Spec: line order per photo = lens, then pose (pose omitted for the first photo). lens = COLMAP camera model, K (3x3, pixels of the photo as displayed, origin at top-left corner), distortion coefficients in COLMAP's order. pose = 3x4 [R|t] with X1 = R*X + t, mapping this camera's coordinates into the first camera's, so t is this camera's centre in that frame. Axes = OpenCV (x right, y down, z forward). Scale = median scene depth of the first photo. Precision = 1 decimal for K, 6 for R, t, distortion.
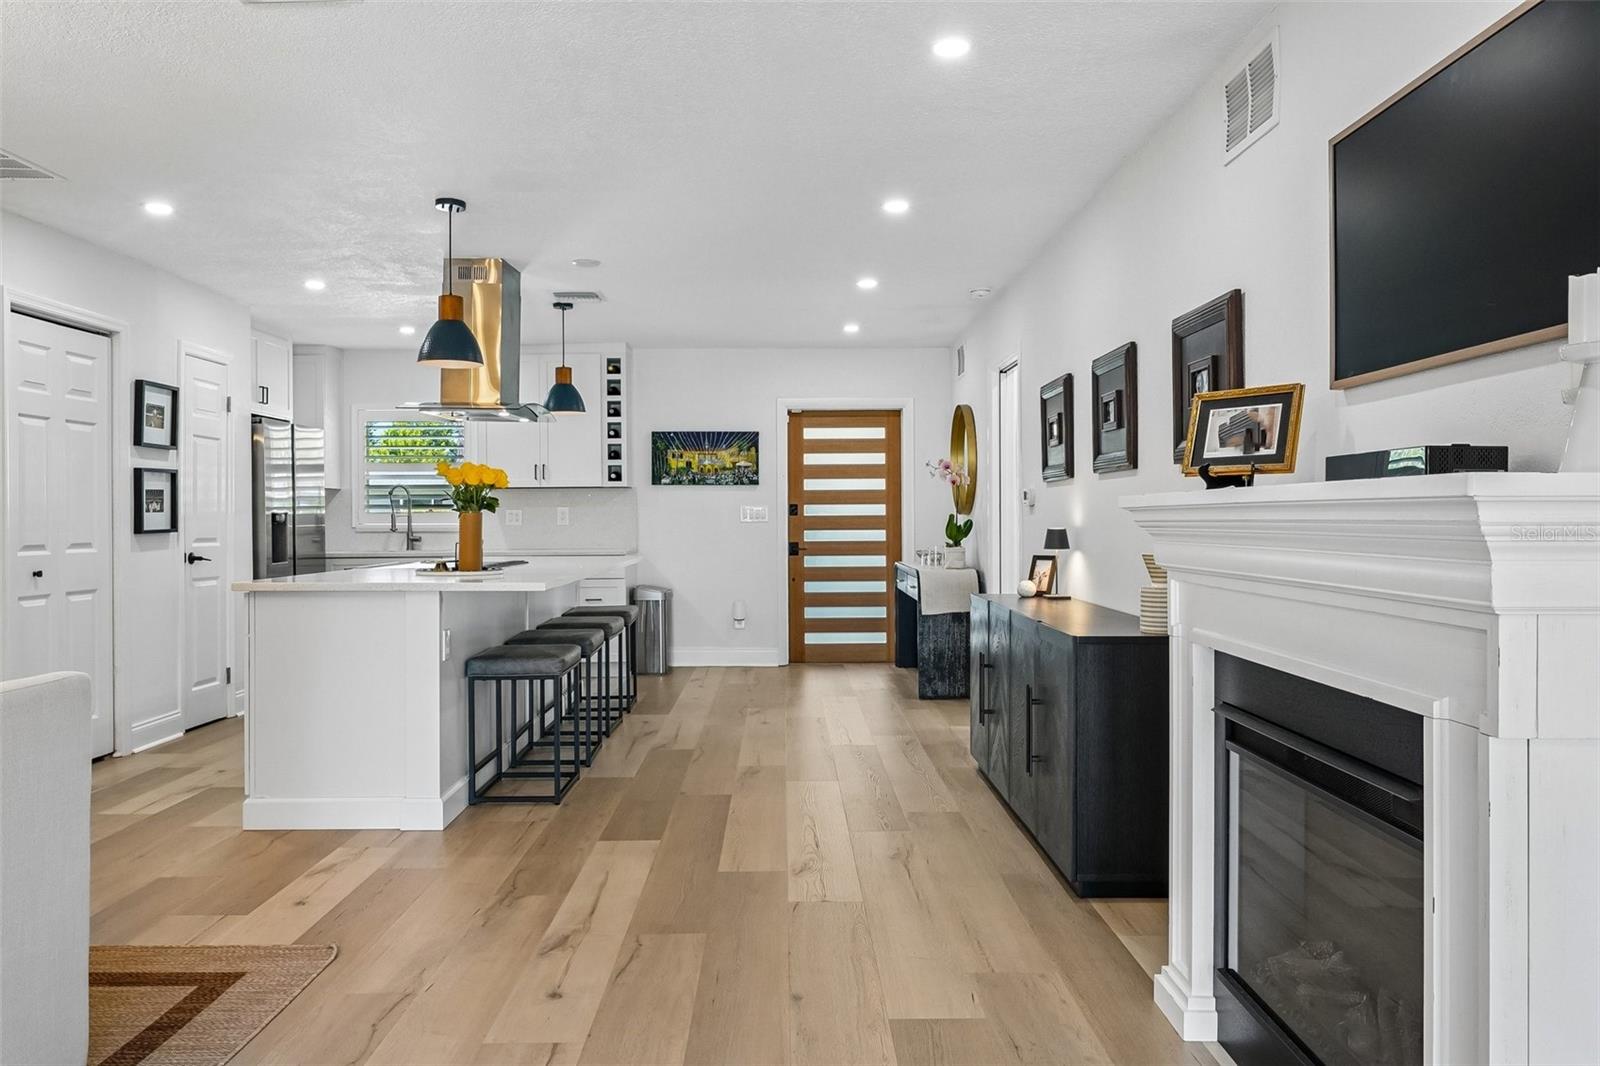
lens RADIAL K [[1099.7, 0, 788.6], [0, 1099.7, 519.0], [0, 0, 1]] dist [-0.005767, 0.000405]
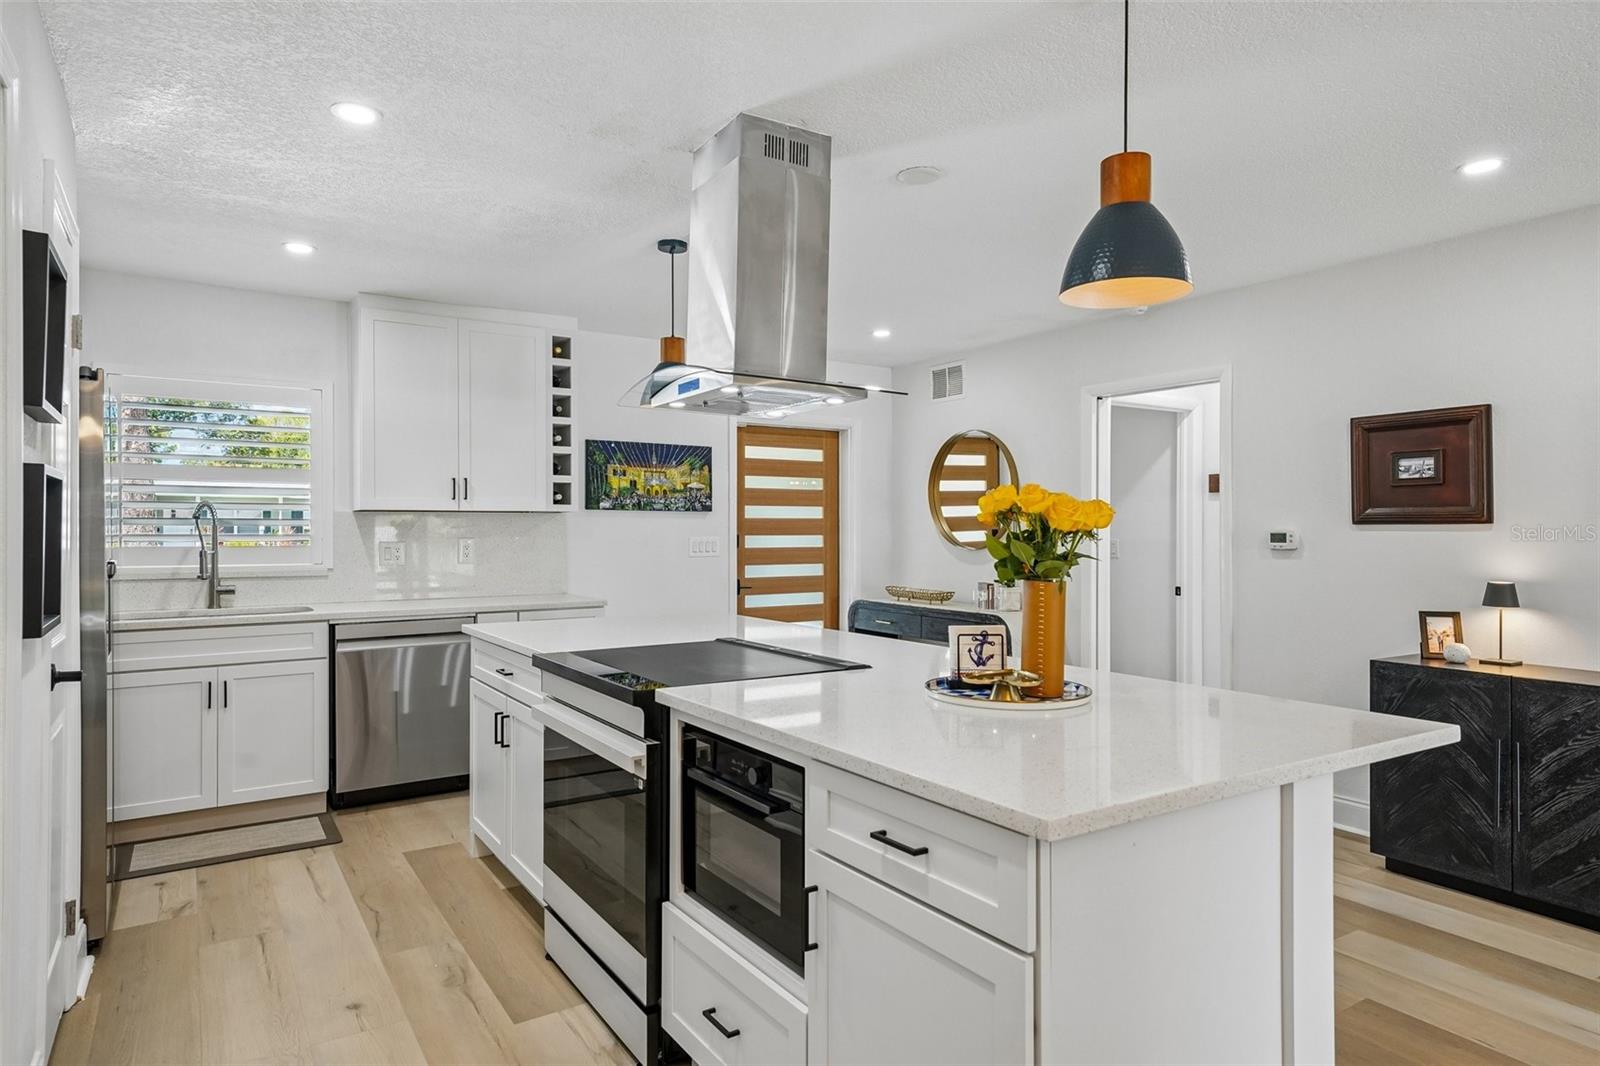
lens RADIAL K [[928.5, 0, 797.5], [0, 928.5, 537.1], [0, 0, 1]] dist [0.023862, 0.001742]
pose [[0.842586, 0.000698, 0.538561, -0.380615], [-0.004790, 0.999969, 0.006197, -0.017926], [-0.538540, -0.007802, 0.842564, 0.410410]]
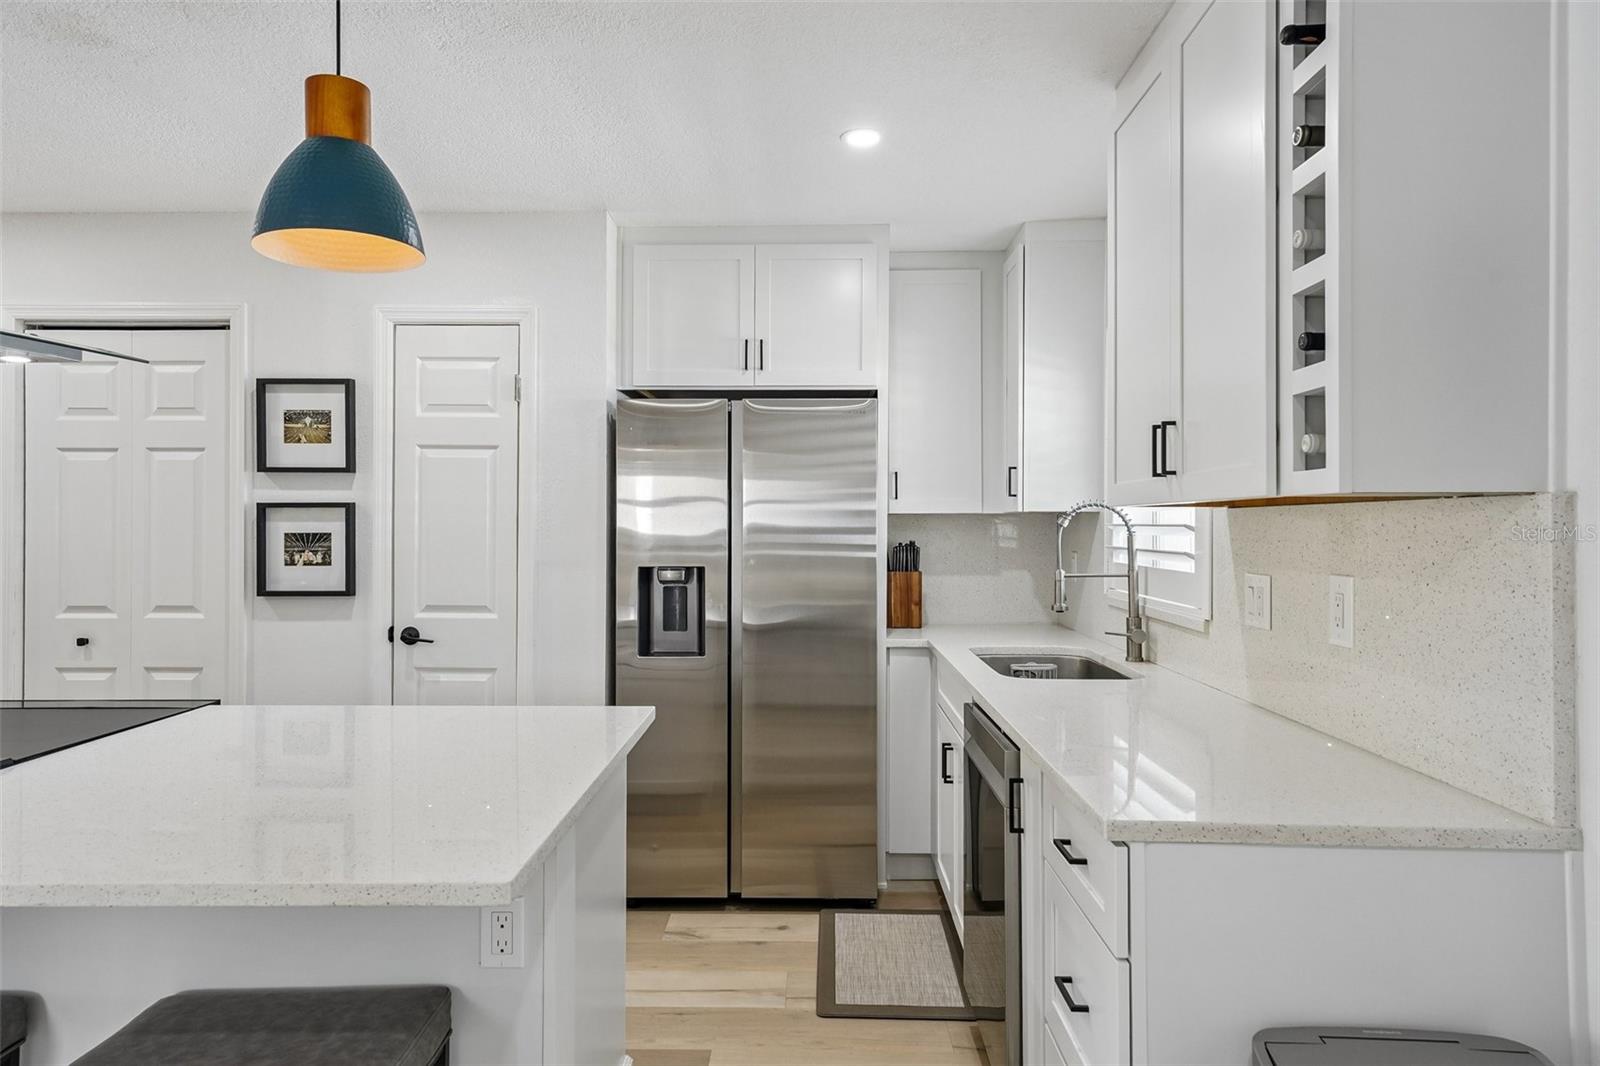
lens RADIAL K [[1019.4, 0, 803.5], [0, 1019.4, 516.3], [0, 0, 1]] dist [0.025622, 0.003209]
pose [[-0.038330, -0.002035, -0.999263, 0.038755], [-0.000564, 0.999998, -0.002015, -0.025939], [0.999265, 0.000486, -0.038331, 0.963213]]
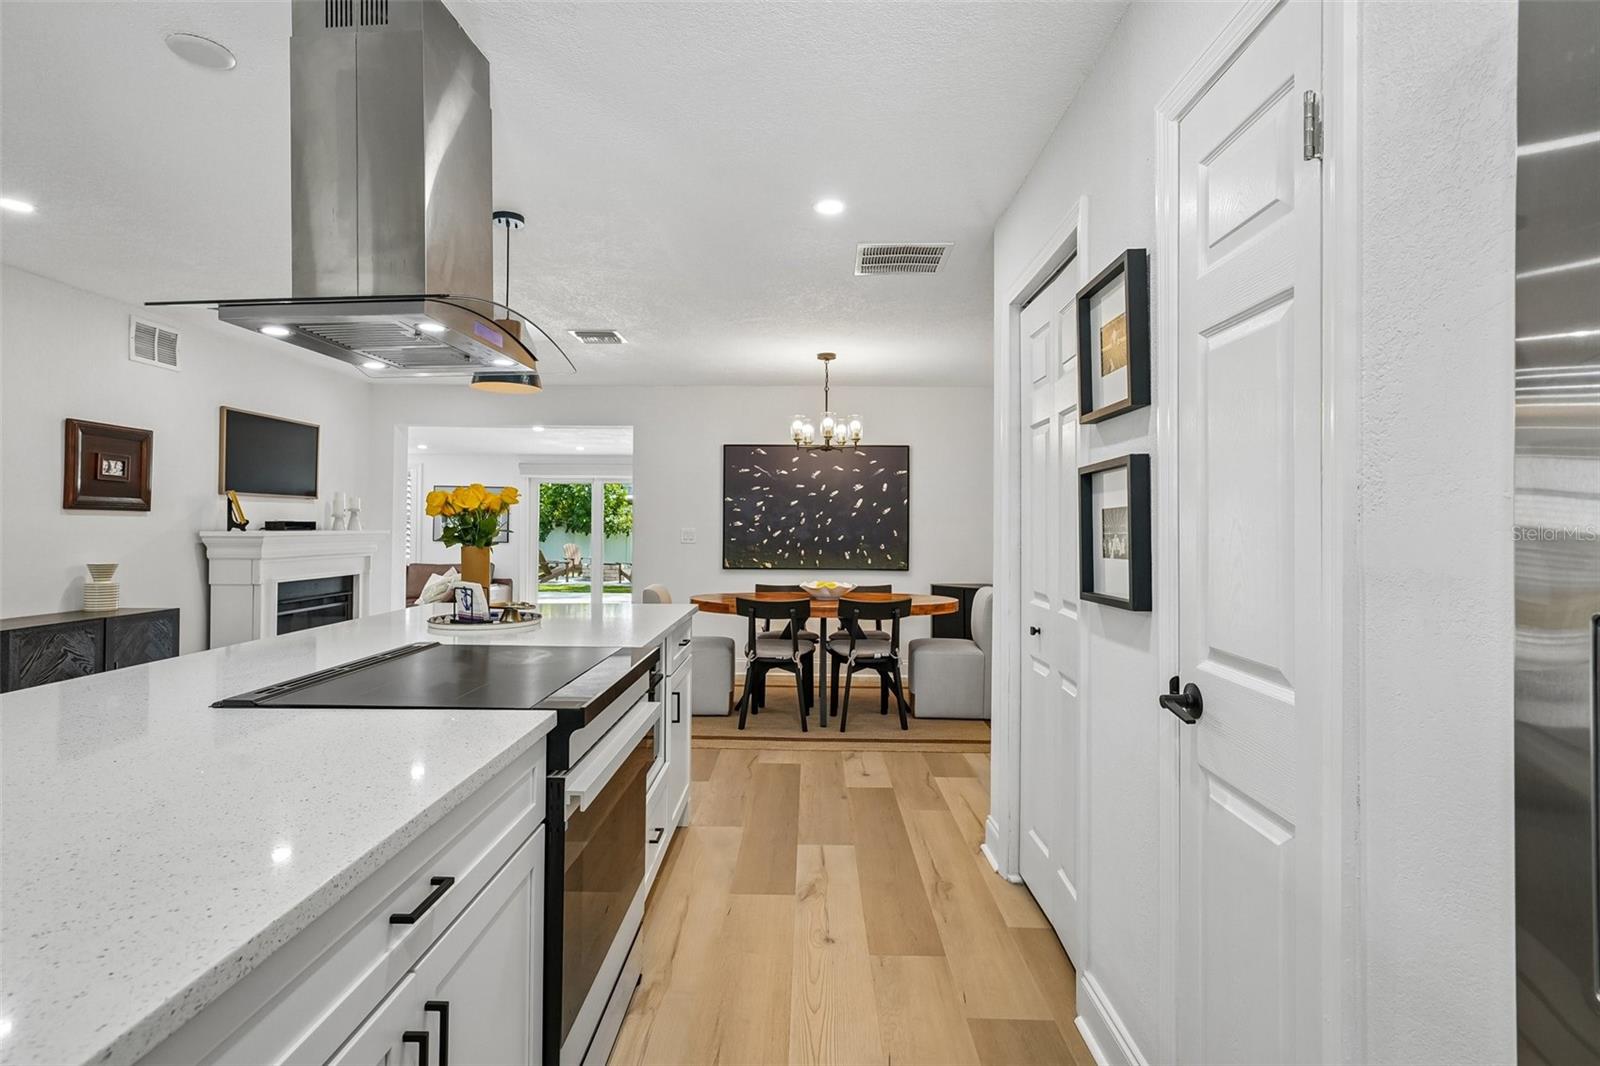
lens RADIAL K [[803.0, 0, 797.0], [0, 803.0, 515.2], [0, 0, 1]] dist [0.009766, 0.005591]
pose [[-0.999619, -0.003421, 0.027376, -0.329130], [-0.003782, 0.999907, -0.013128, -0.013648], [-0.027329, -0.013227, -0.999539, 0.961119]]
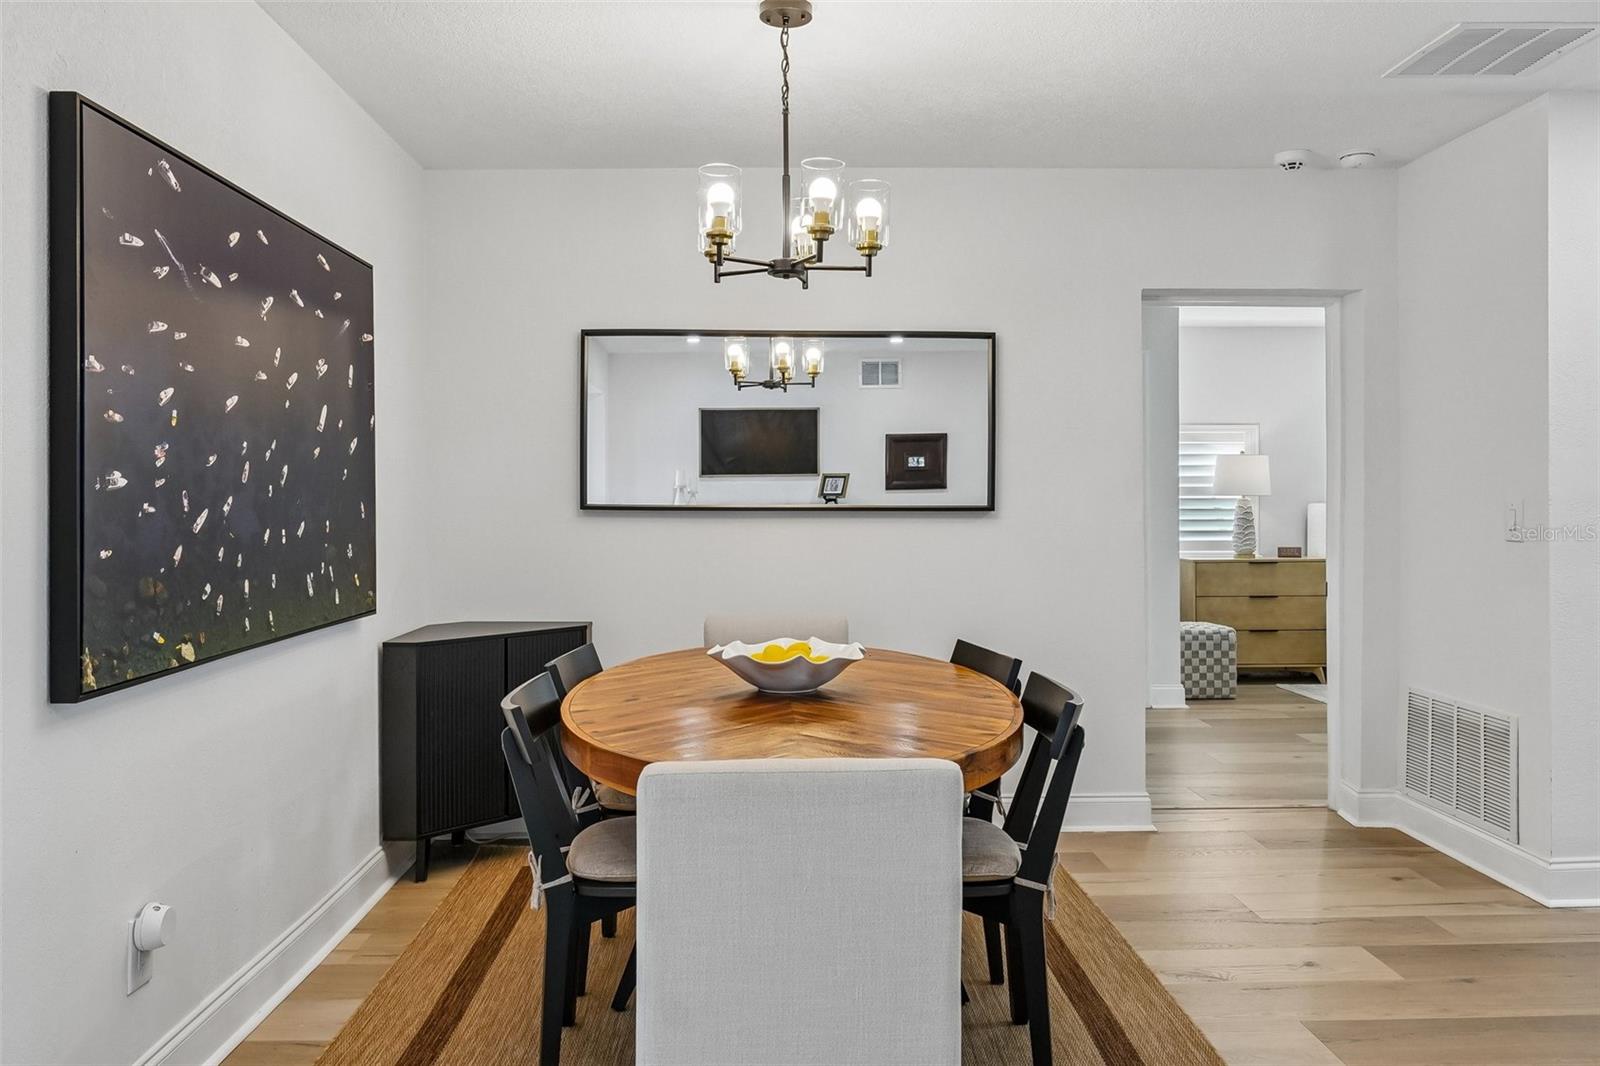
lens RADIAL K [[1210.7, 0, 792.2], [0, 1210.7, 493.8], [0, 0, 1]] dist [0.009684, -0.003910]
pose [[0.023769, 0.003400, -0.999712, 0.043287], [0.005939, 0.999976, 0.003542, -0.012630], [0.999700, -0.006021, 0.023748, 0.252851]]
